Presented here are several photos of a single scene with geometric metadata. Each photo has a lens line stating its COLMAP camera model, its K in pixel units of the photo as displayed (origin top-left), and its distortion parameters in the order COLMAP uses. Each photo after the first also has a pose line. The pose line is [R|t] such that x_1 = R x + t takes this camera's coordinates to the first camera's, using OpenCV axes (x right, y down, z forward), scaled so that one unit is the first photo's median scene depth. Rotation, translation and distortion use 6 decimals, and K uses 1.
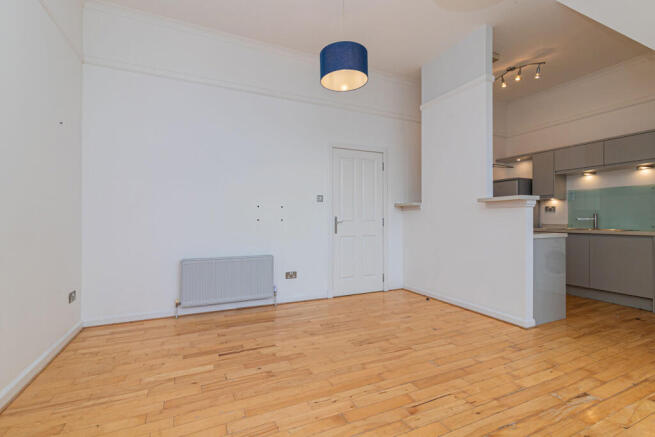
lens RADIAL K [[301.5, 0, 330.0], [0, 301.5, 219.0], [0, 0, 1]] dist [-0.002549, -0.000701]
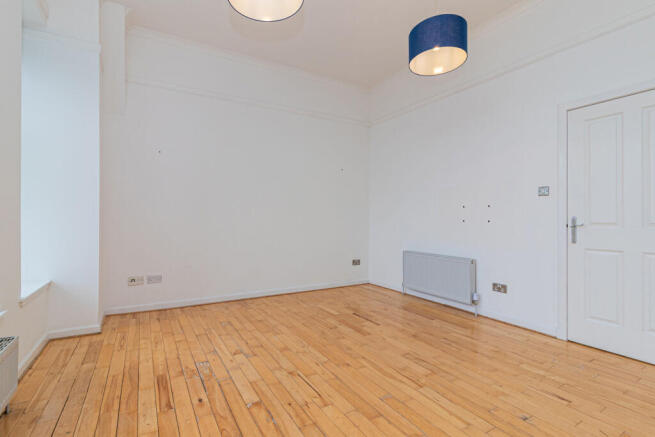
lens RADIAL K [[301.5, 0, 309.6], [0, 301.5, 219.6], [0, 0, 1]] dist [-0.002549, -0.000701]
pose [[0.070838, 0.005259, -0.997474, 0.810762], [-0.001539, 0.999985, 0.005163, -0.005930], [0.997487, 0.001169, 0.070845, 0.519224]]
